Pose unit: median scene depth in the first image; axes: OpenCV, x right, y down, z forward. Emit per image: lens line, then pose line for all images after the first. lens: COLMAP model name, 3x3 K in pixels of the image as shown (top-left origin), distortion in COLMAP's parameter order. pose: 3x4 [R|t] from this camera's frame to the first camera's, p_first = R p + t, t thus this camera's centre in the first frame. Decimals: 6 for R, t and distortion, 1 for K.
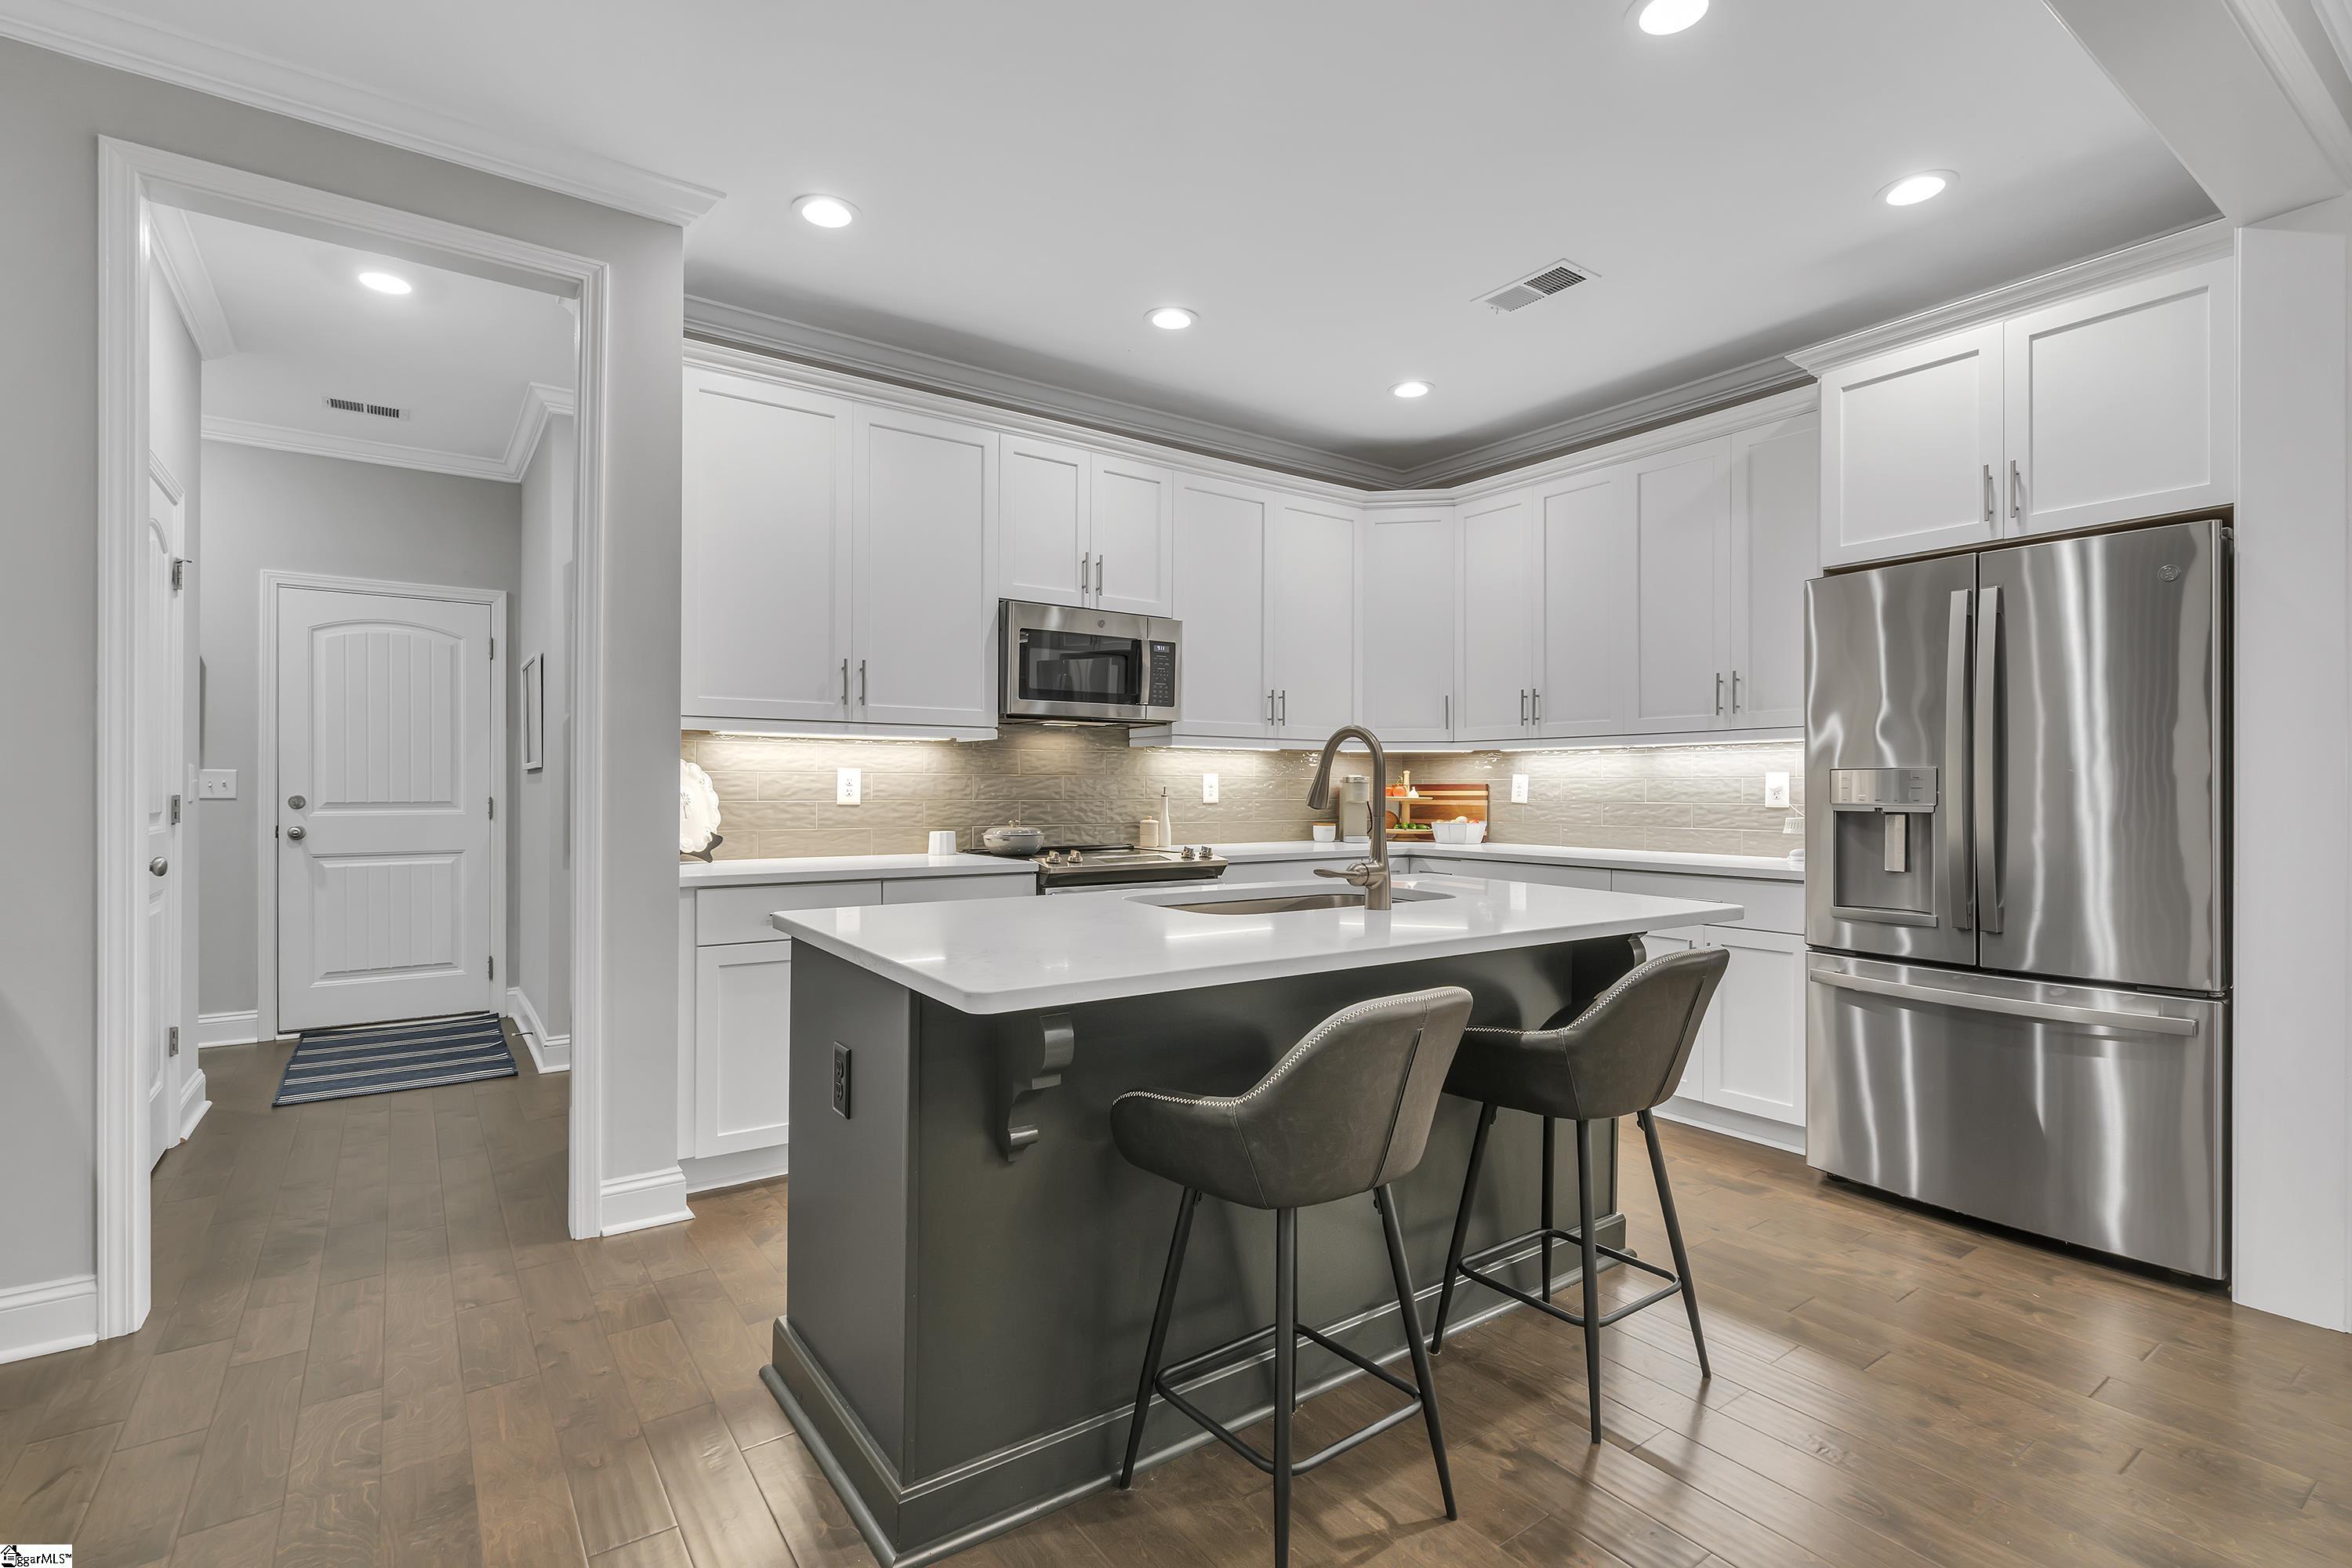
lens RADIAL K [[1054.5, 0, 1172.0], [0, 1054.5, 788.0], [0, 0, 1]] dist [-0.002008, -0.000089]
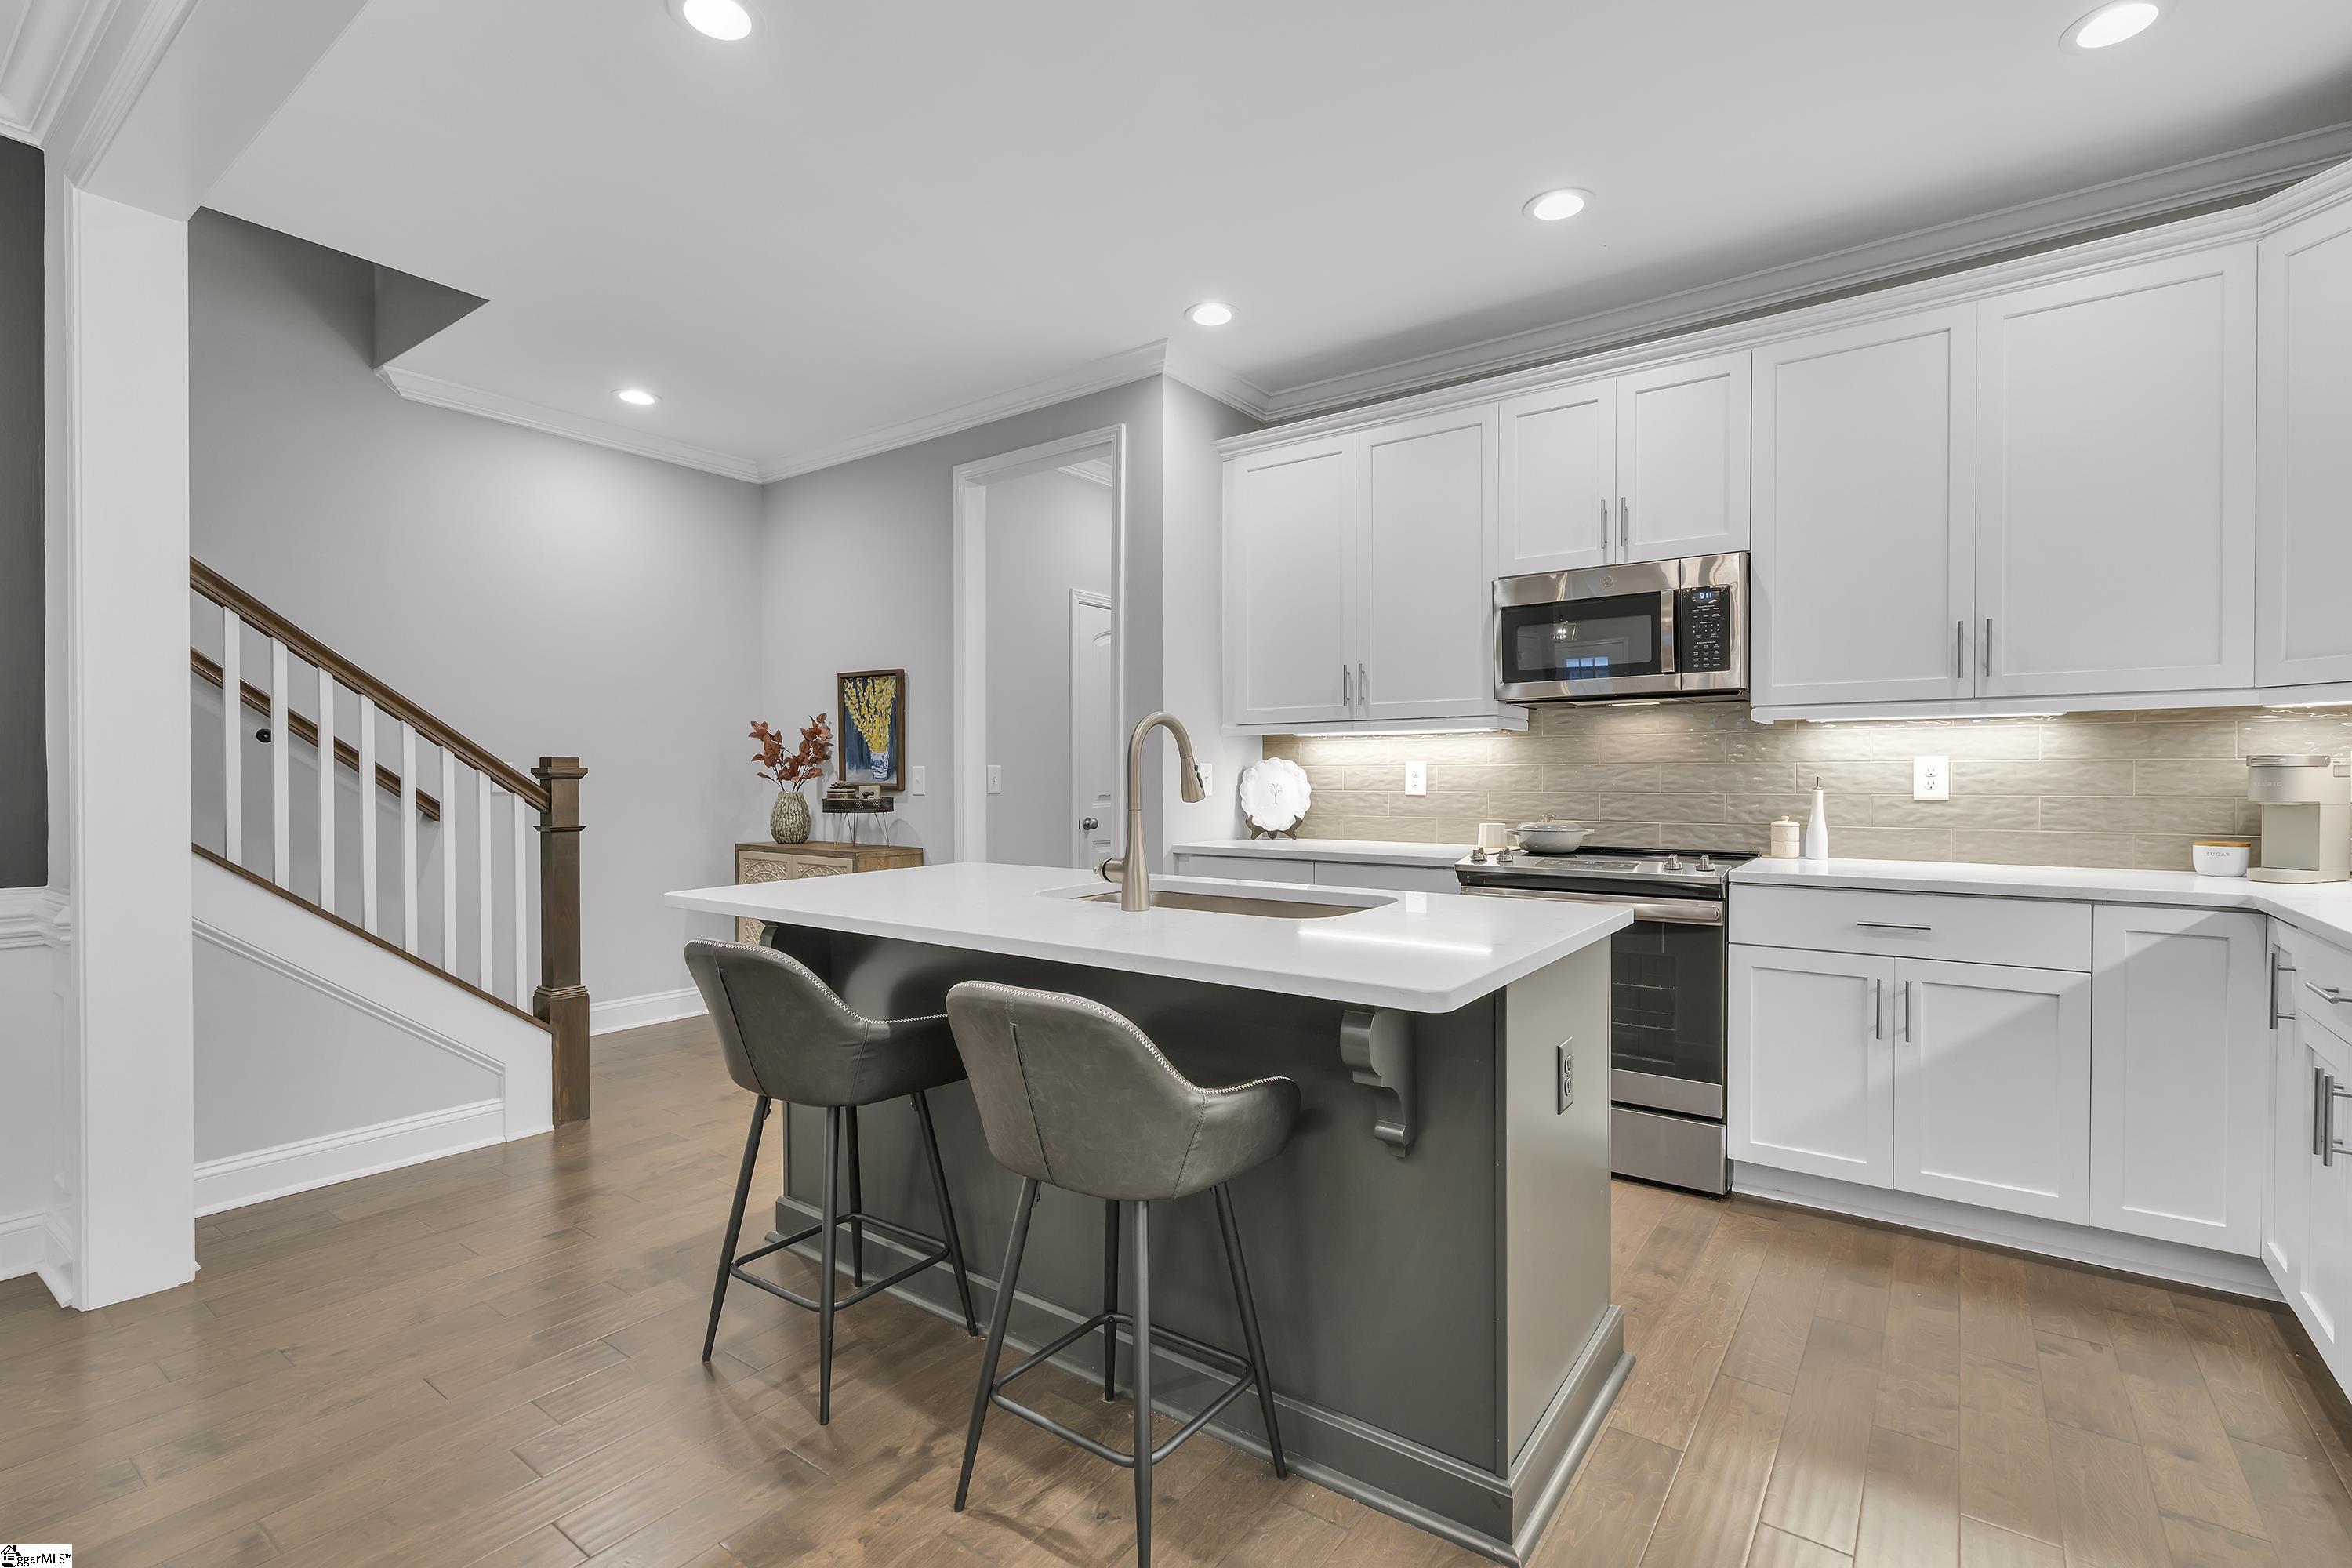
lens RADIAL K [[1035.6, 0, 1176.0], [0, 1035.6, 784.0], [0, 0, 1]] dist [-0.014603, 0.000014]
pose [[0.333340, 0.000407, -0.942807, 0.601014], [0.001770, 0.999998, 0.001058, 0.002980], [0.942805, -0.002022, 0.333339, 0.414746]]
